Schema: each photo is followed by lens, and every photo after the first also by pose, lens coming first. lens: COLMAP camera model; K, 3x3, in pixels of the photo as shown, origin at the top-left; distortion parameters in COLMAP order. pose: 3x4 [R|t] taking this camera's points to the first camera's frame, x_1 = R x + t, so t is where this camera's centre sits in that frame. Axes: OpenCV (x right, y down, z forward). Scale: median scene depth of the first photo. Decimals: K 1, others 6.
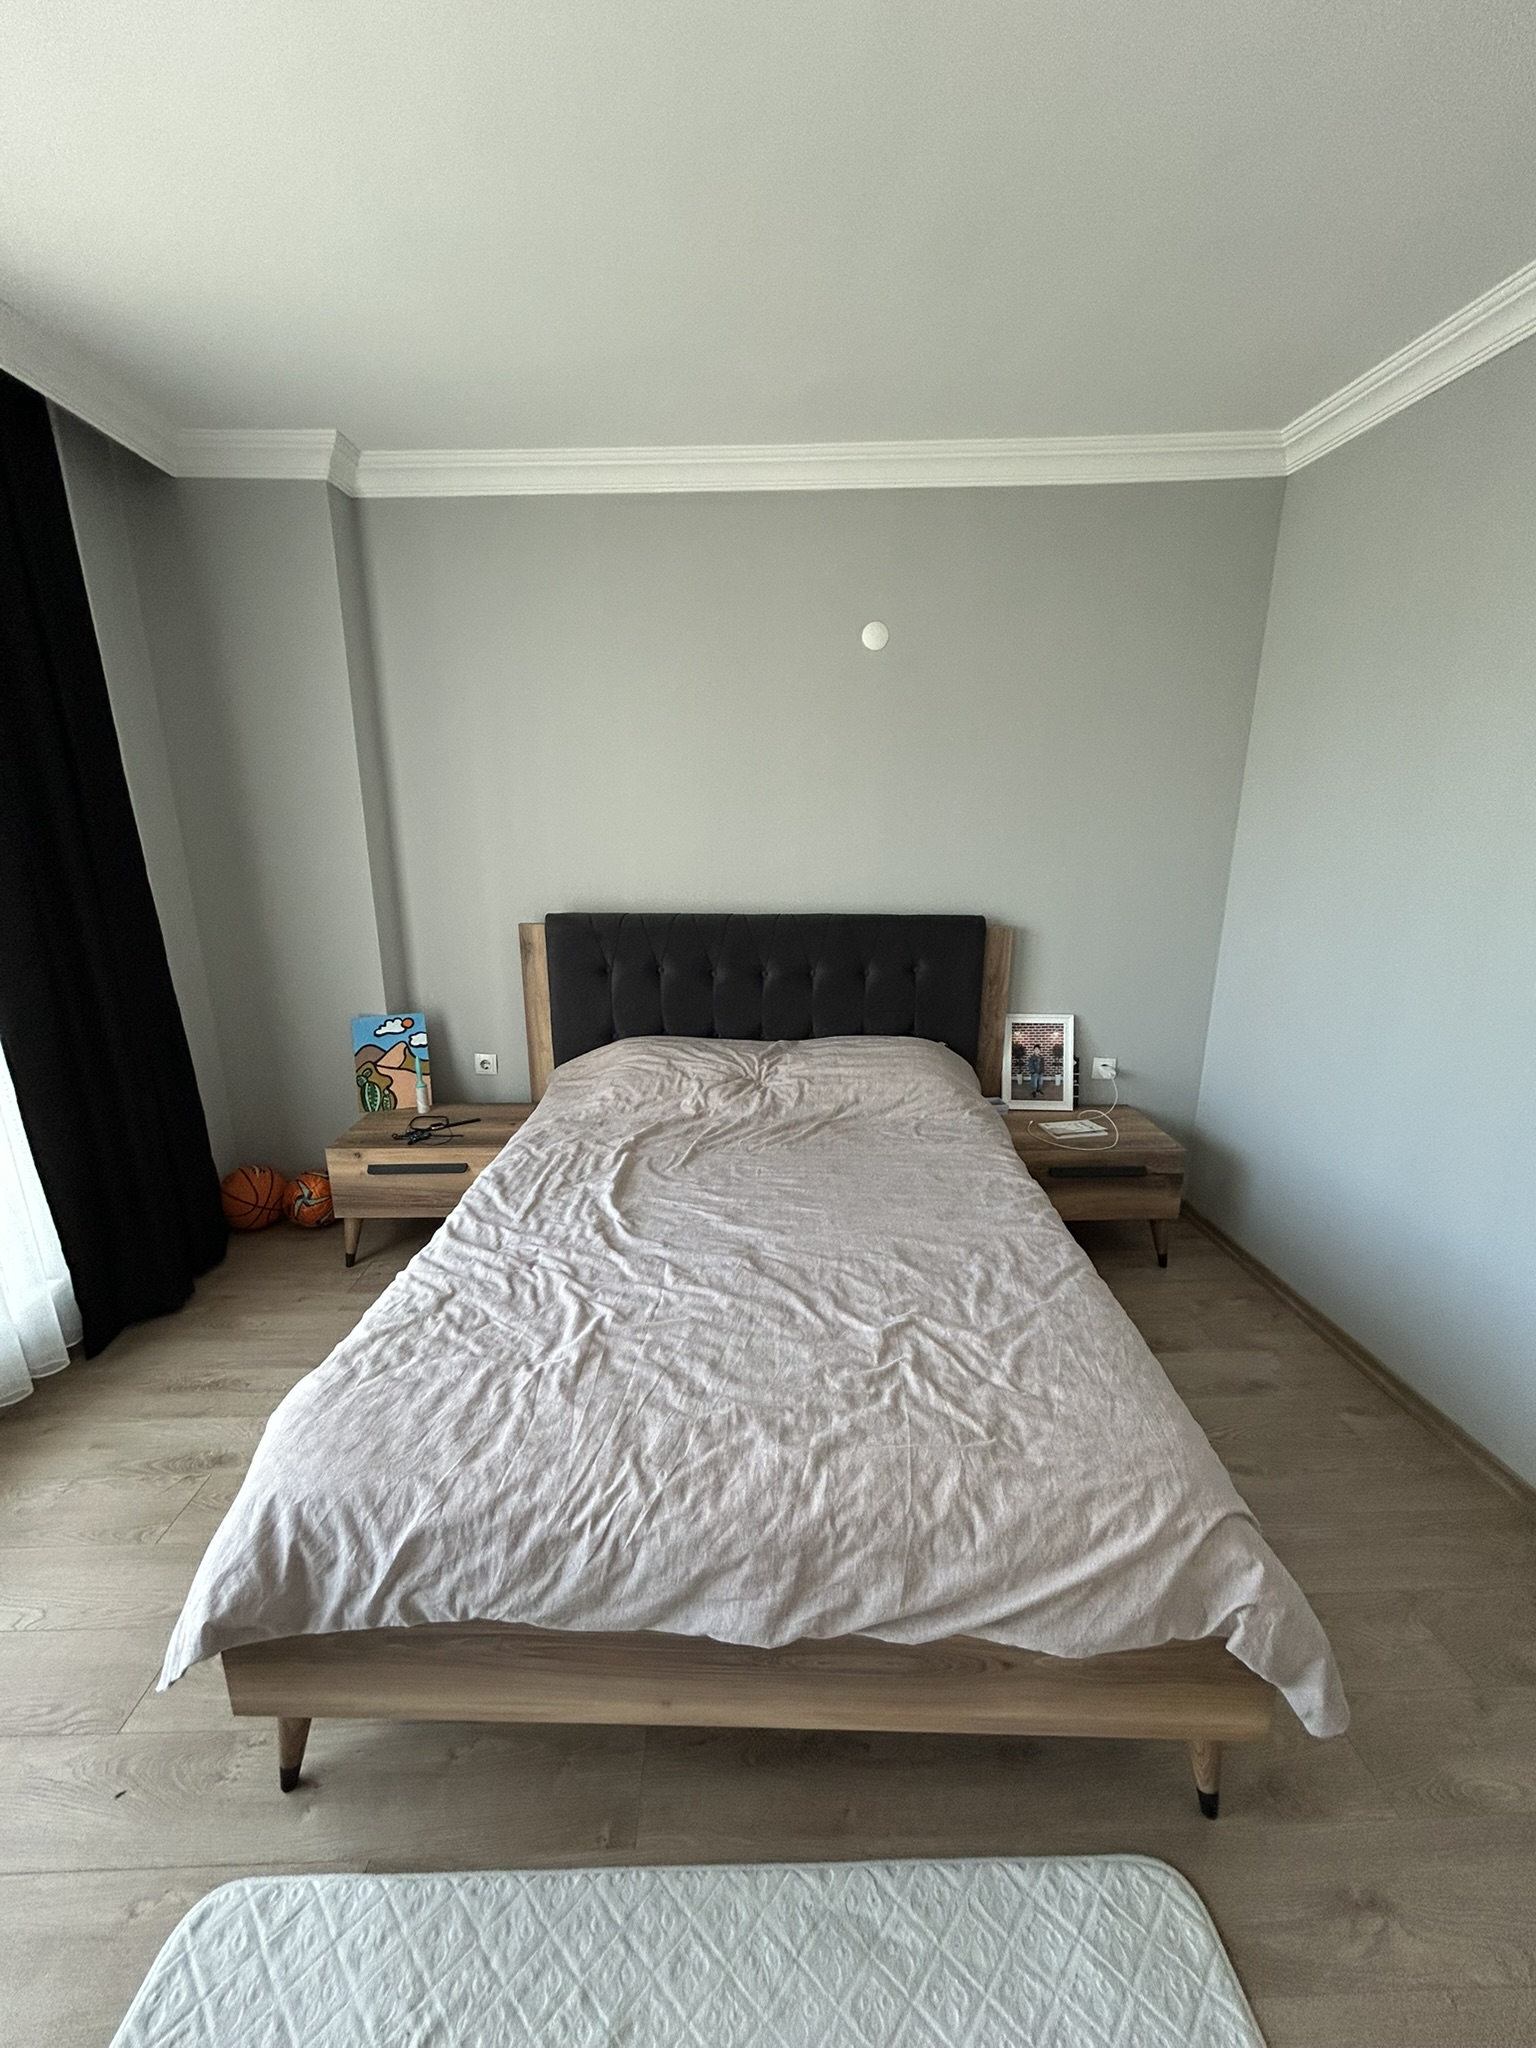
lens RADIAL K [[823.6, 0, 769.8], [0, 823.6, 1025.3], [0, 0, 1]] dist [-0.000432, 0.000706]
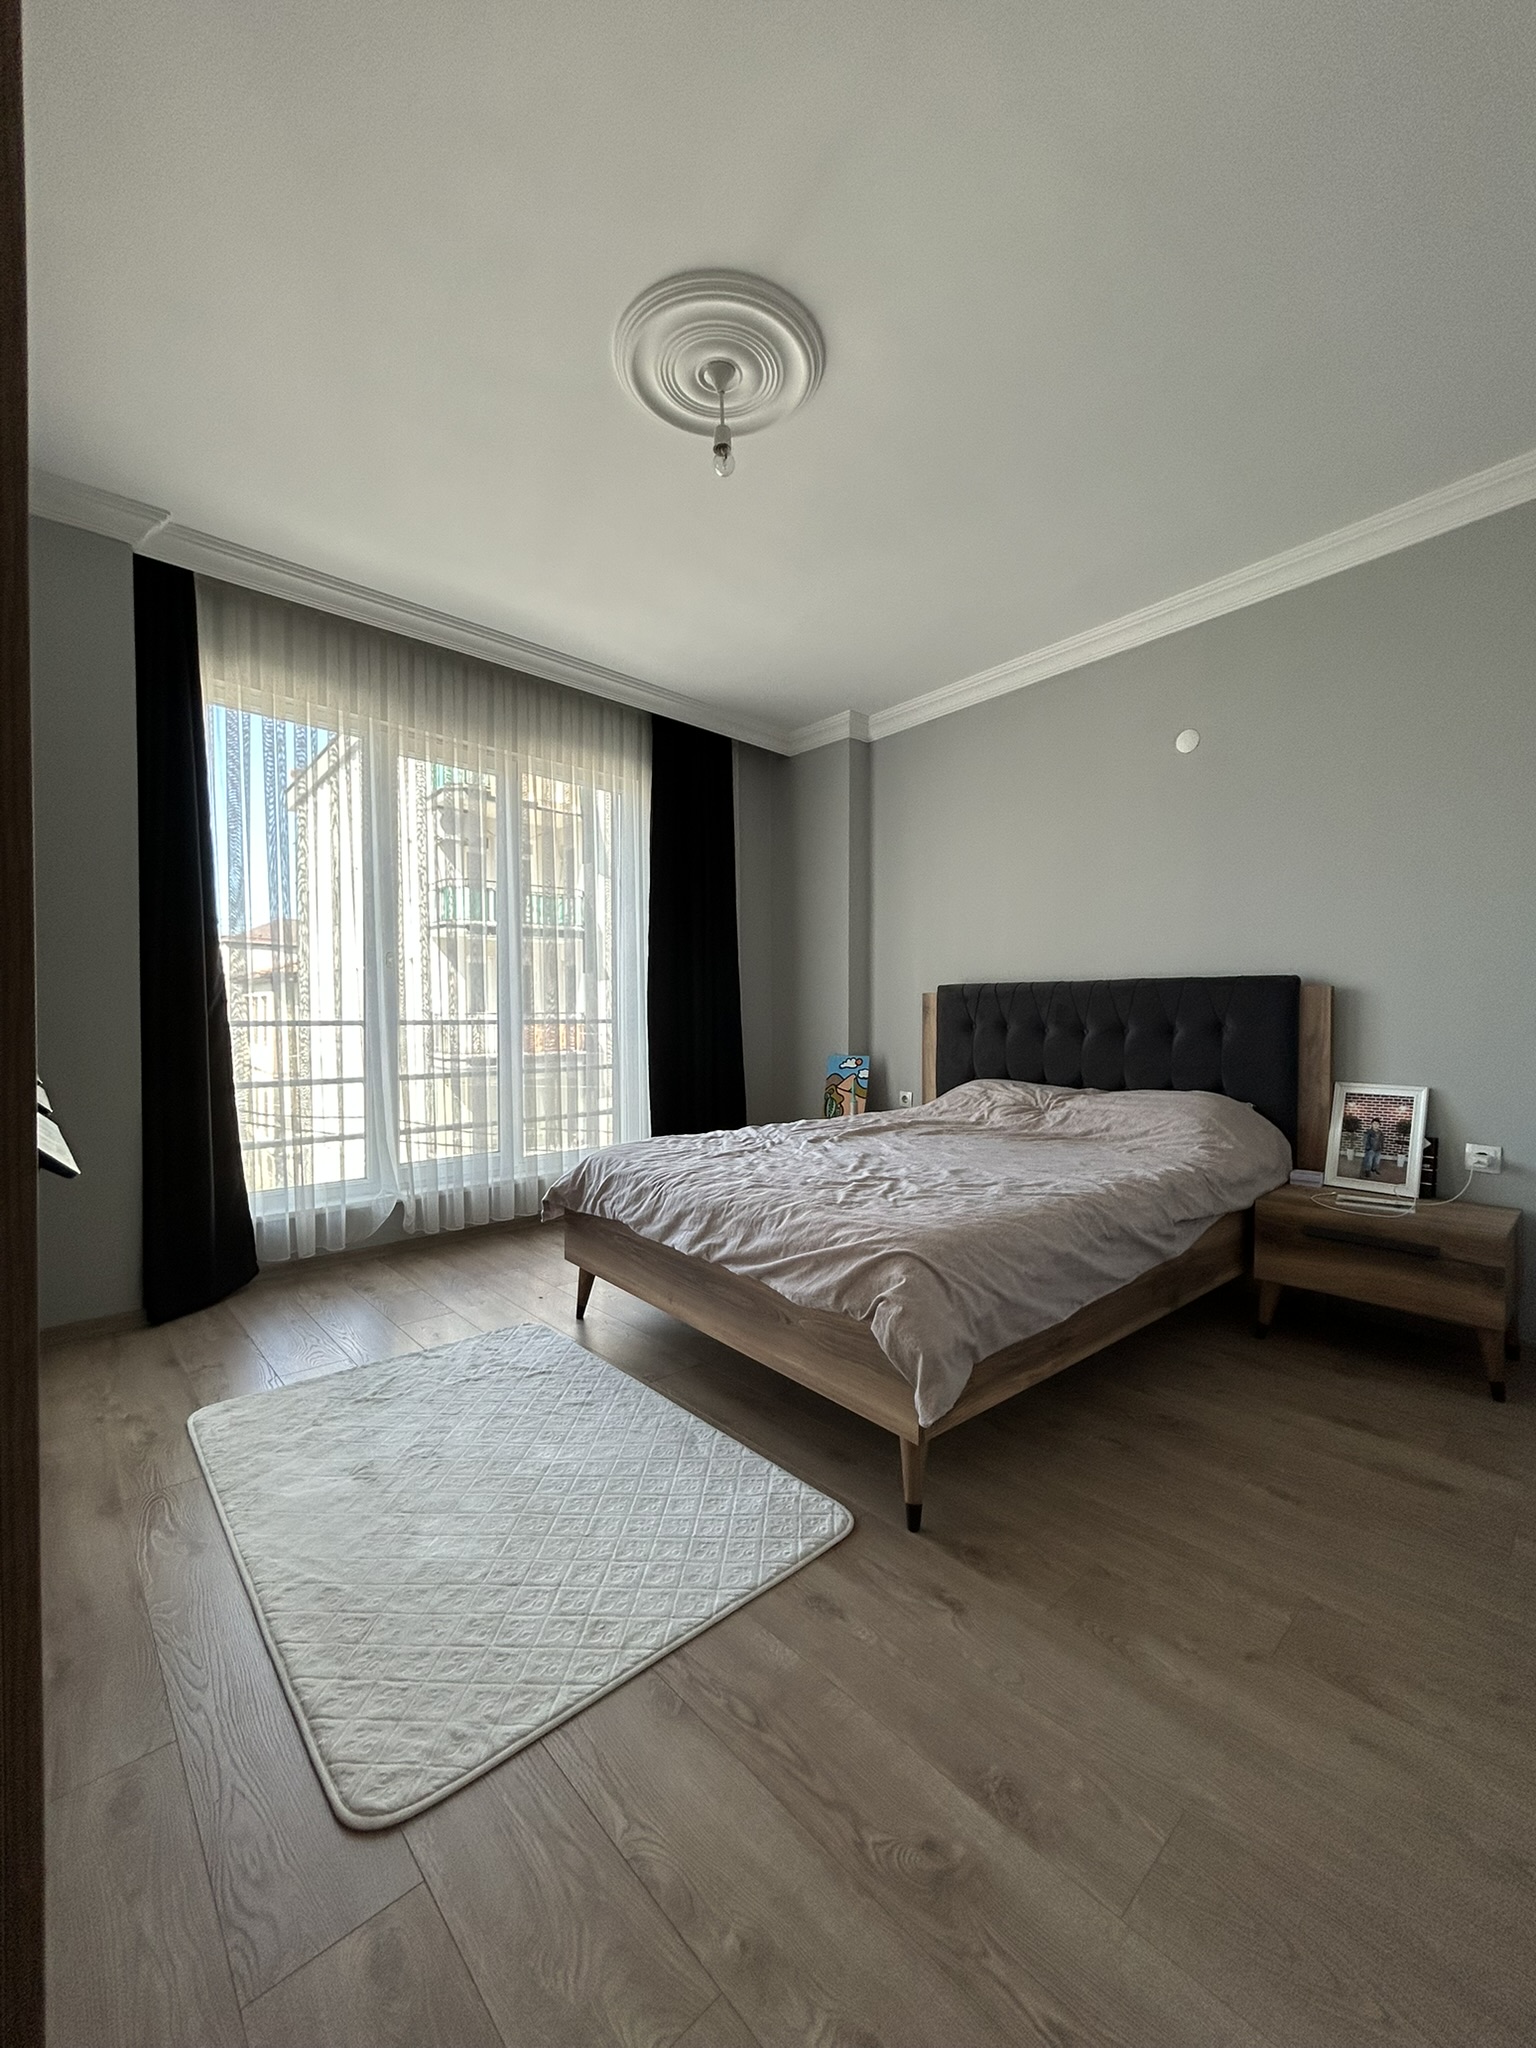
lens RADIAL K [[823.6, 0, 769.8], [0, 823.6, 1025.3], [0, 0, 1]] dist [-0.000432, 0.000706]
pose [[0.653662, 0.012642, -0.756681, 0.645066], [-0.188287, 0.971137, -0.146427, 0.203582], [0.732990, 0.238187, 0.637176, -0.078799]]
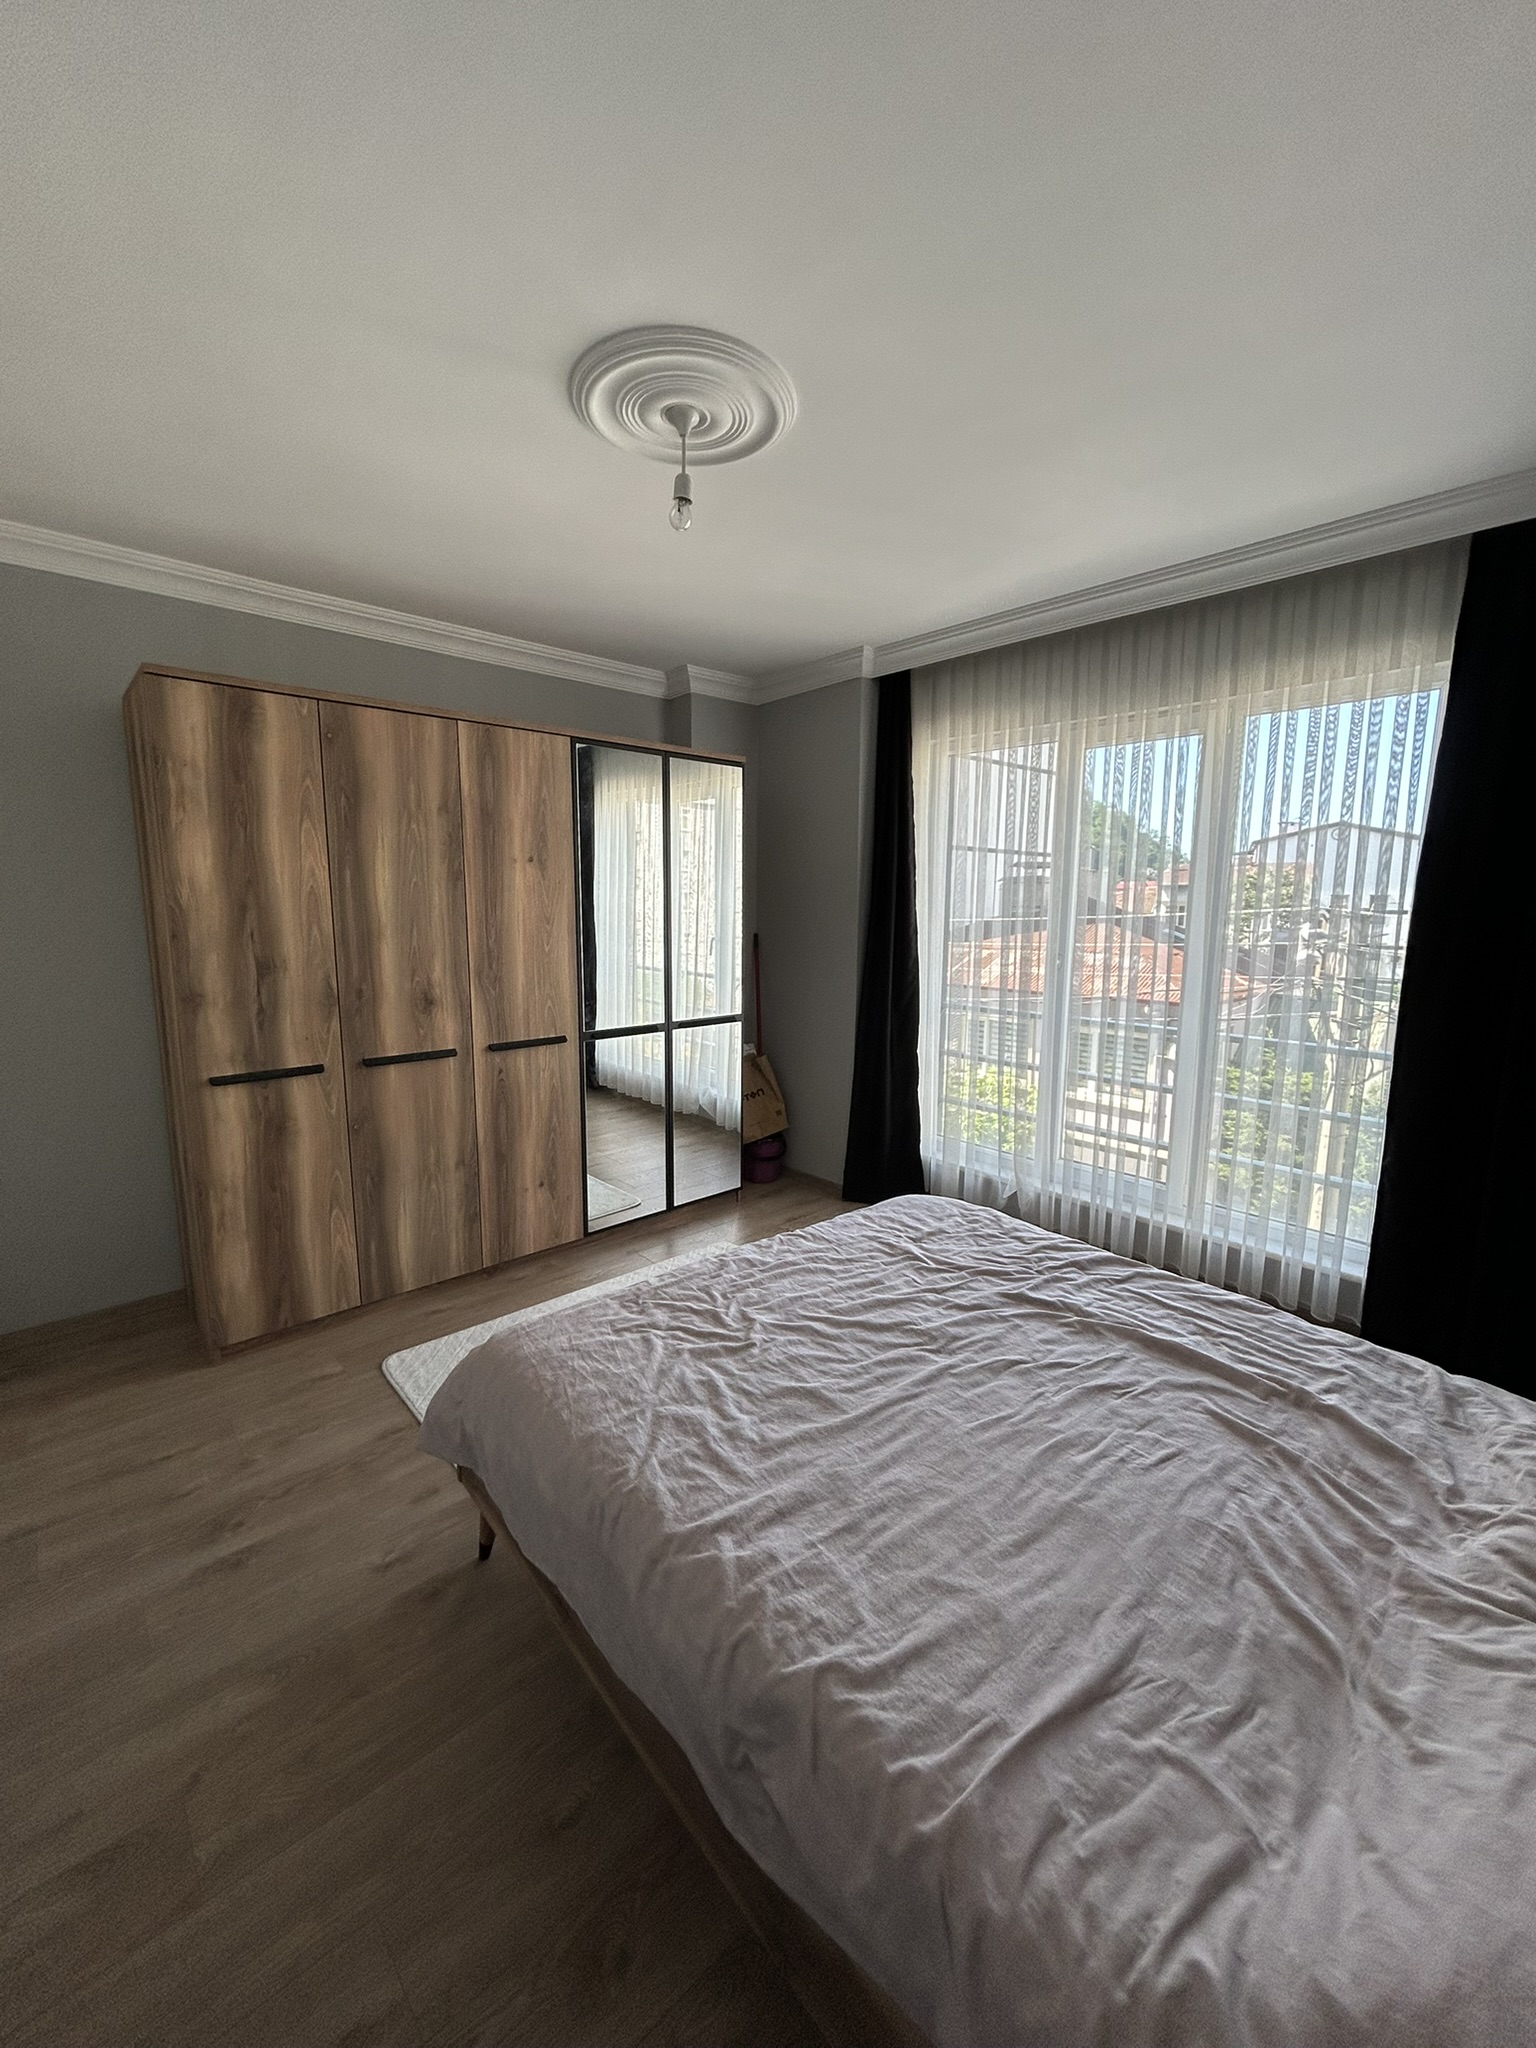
lens RADIAL K [[819.7, 0, 768.0], [0, 819.7, 1024.0], [0, 0, 1]] dist [0.001999, 0.000500]
pose [[-0.762142, 0.084558, -0.641863, 0.481192], [-0.174179, 0.928097, 0.329085, -0.236216], [0.623539, 0.362609, -0.692614, 0.951364]]
